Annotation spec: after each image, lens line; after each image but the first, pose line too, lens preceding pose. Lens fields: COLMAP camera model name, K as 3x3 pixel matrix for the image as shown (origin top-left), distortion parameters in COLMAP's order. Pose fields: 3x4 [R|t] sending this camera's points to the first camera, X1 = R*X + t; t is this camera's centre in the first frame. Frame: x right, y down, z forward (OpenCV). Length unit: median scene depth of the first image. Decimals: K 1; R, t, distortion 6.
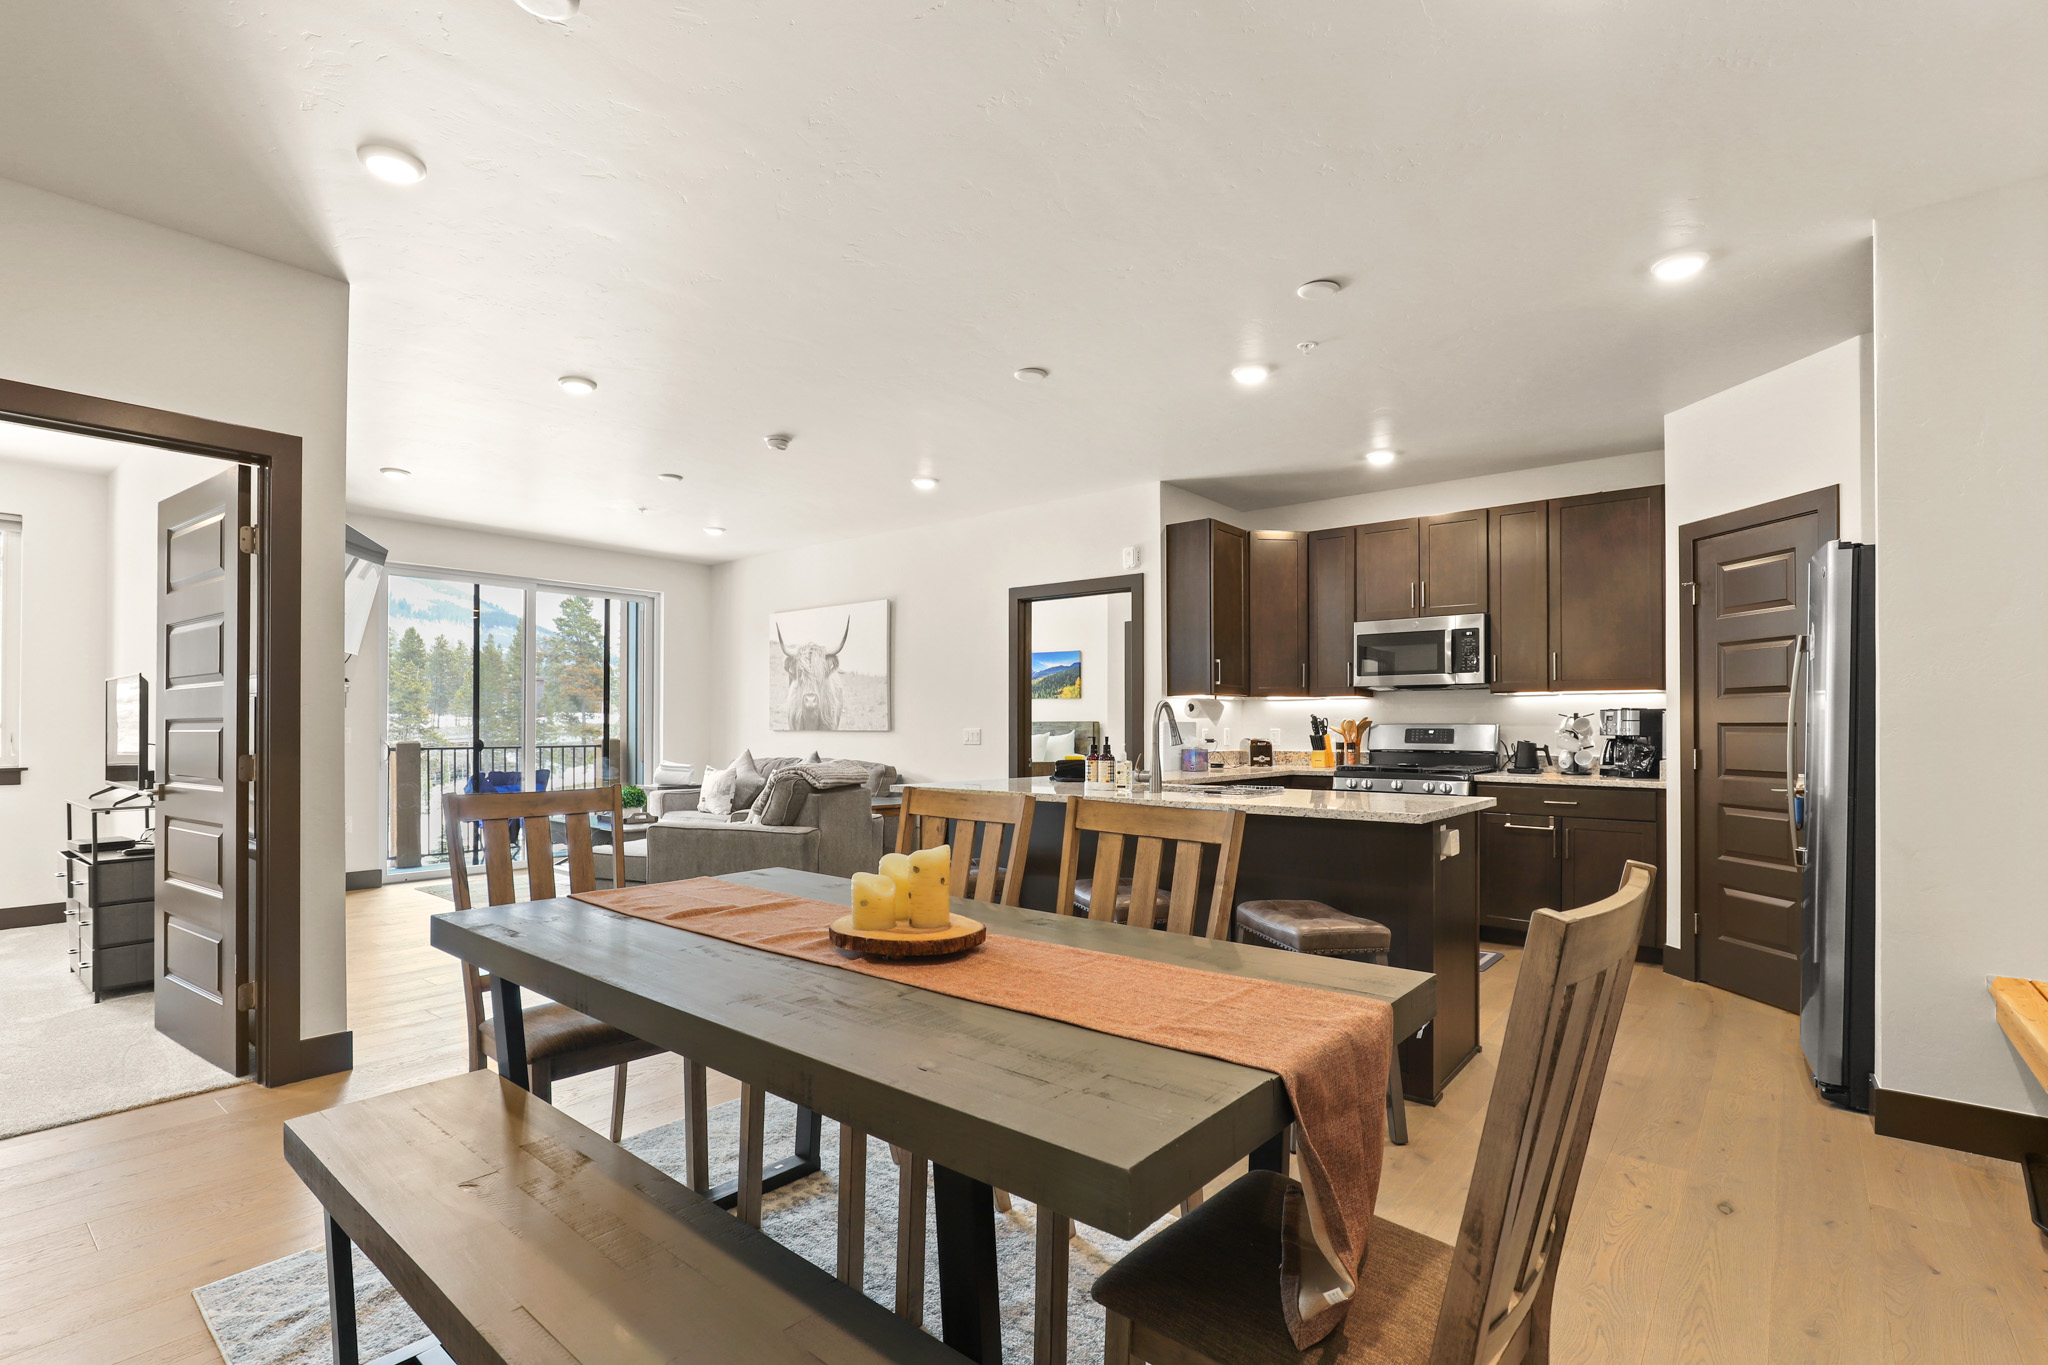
lens RADIAL K [[955.2, 0, 1014.5], [0, 955.2, 720.0], [0, 0, 1]] dist [-0.000580, -0.000091]
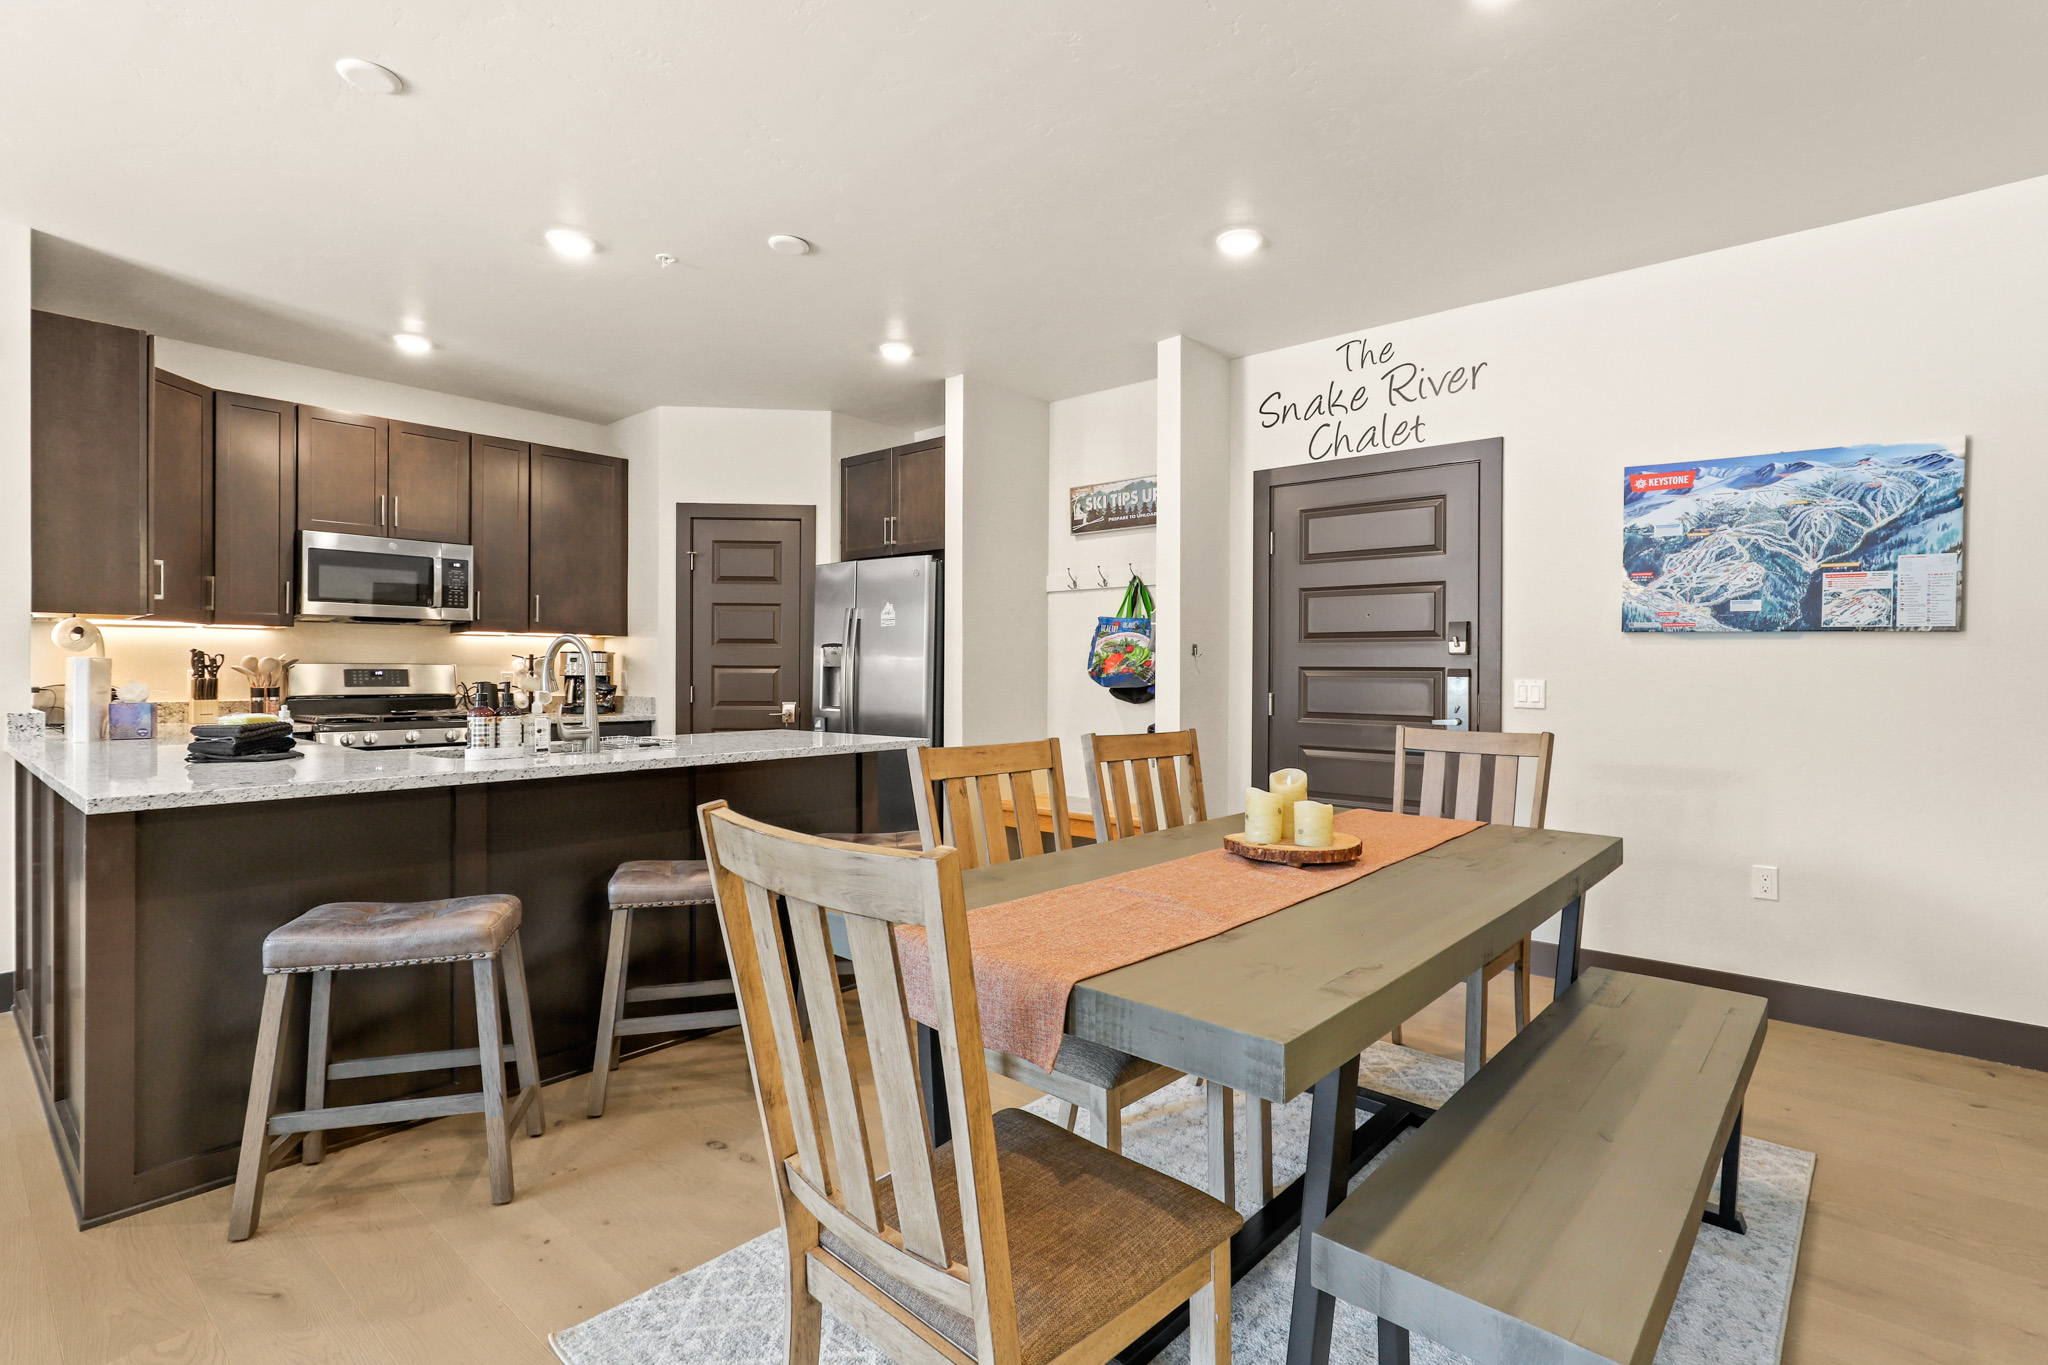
lens RADIAL K [[971.1, 0, 1024.7], [0, 971.1, 671.2], [0, 0, 1]] dist [-0.006909, 0.001757]
pose [[0.020381, -0.001996, 0.999790, -0.417051], [-0.011099, 0.999936, 0.002222, 0.002610], [-0.999731, -0.011142, 0.020357, 0.415697]]
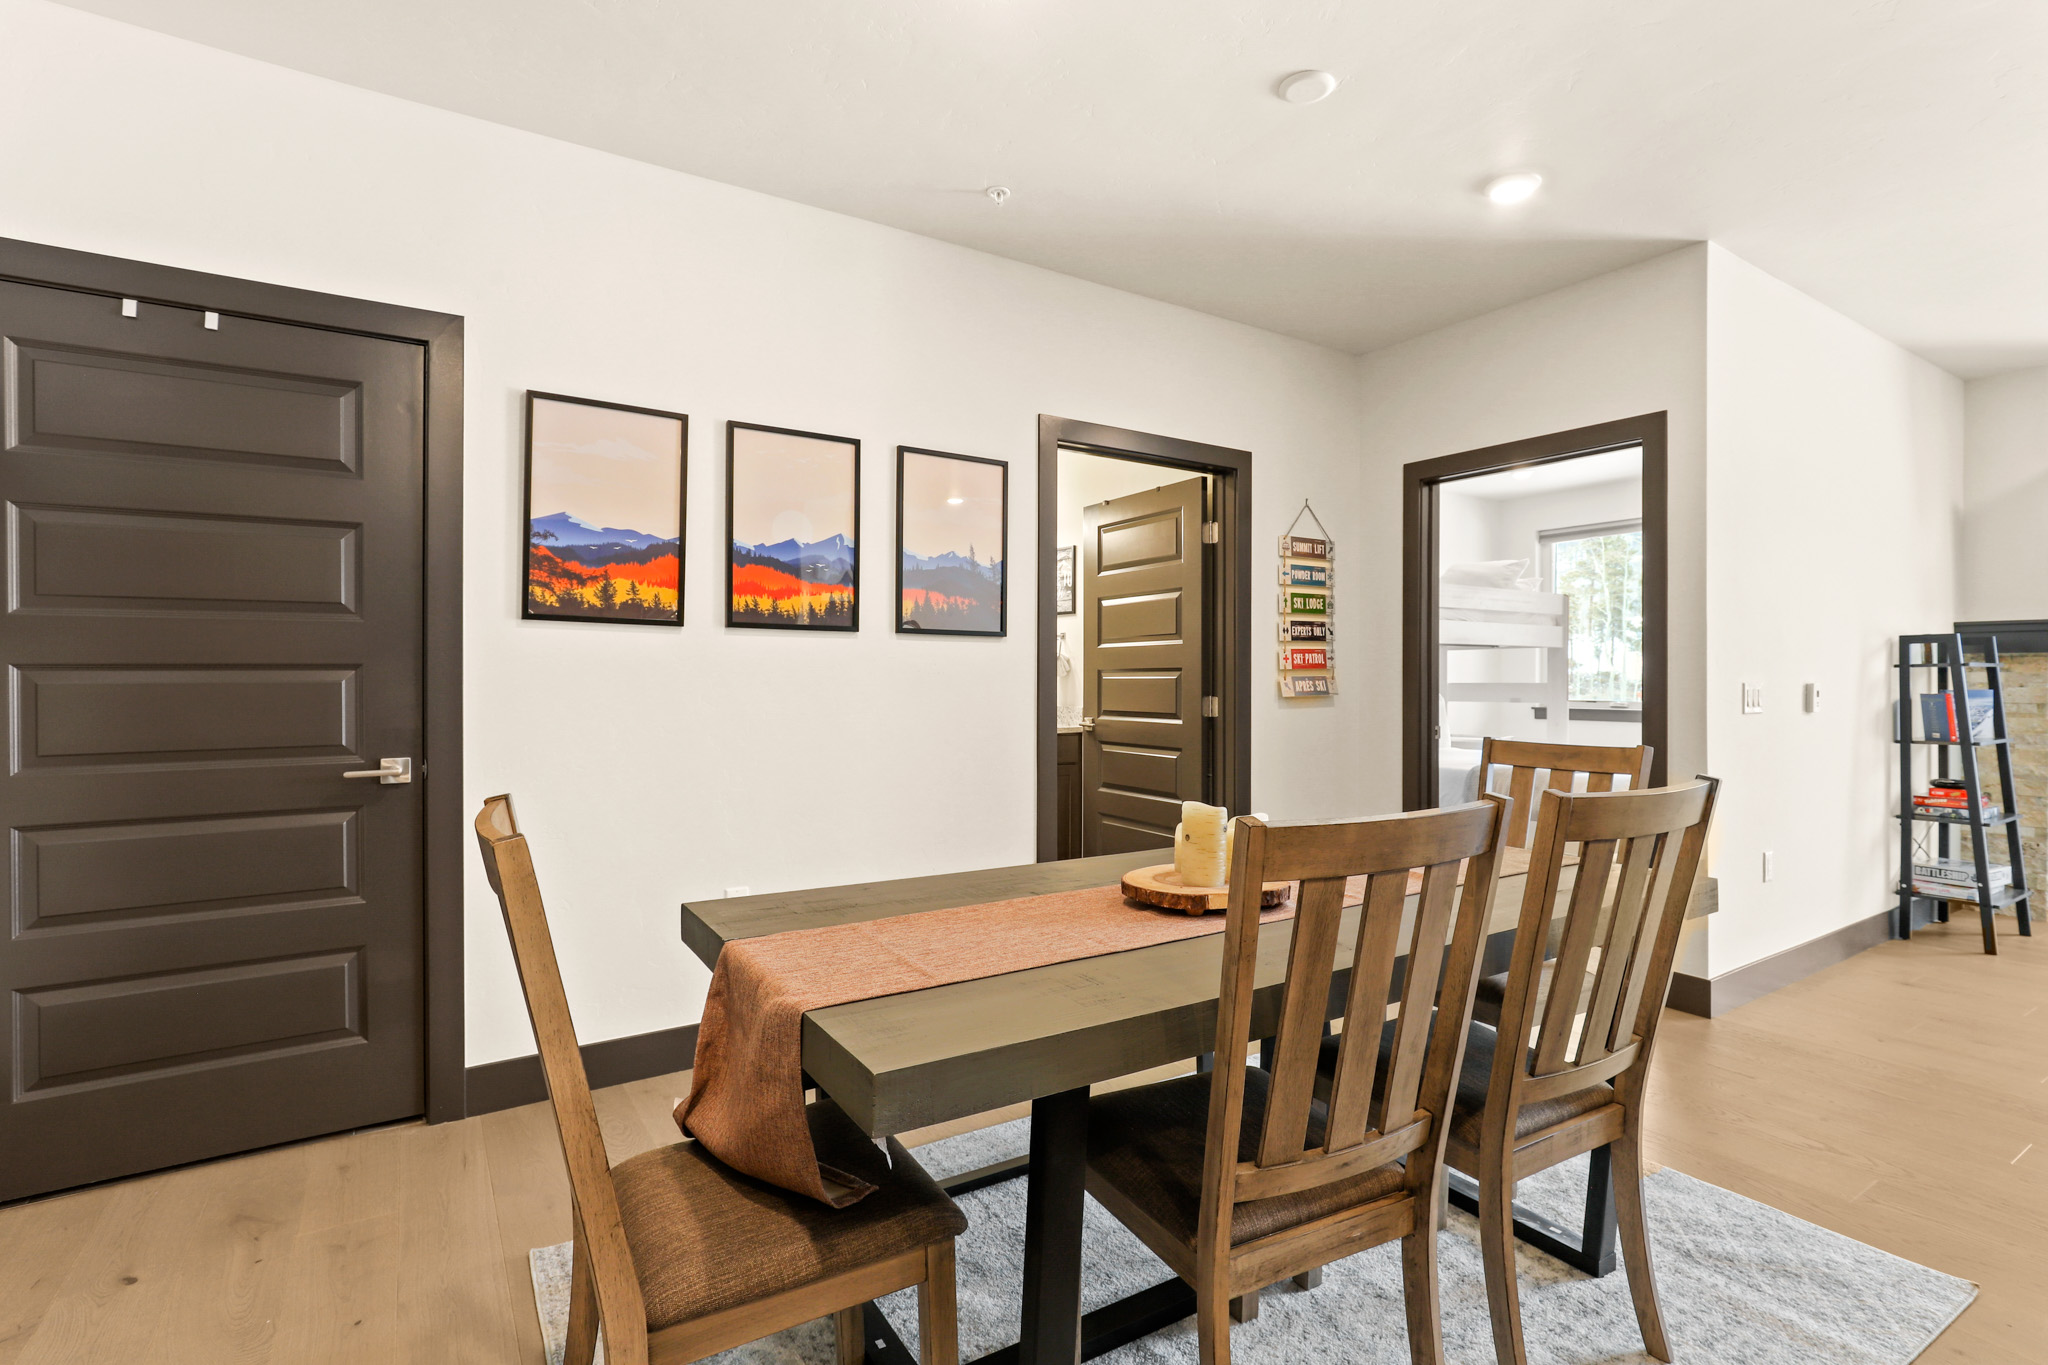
lens RADIAL K [[960.7, 0, 1028.4], [0, 960.7, 681.1], [0, 0, 1]] dist [-0.008128, 0.001144]
pose [[-0.301525, 0.002504, -0.953455, 0.279383], [0.004400, 0.999990, 0.001235, 0.002977], [0.953448, -0.003823, -0.301533, 0.356539]]
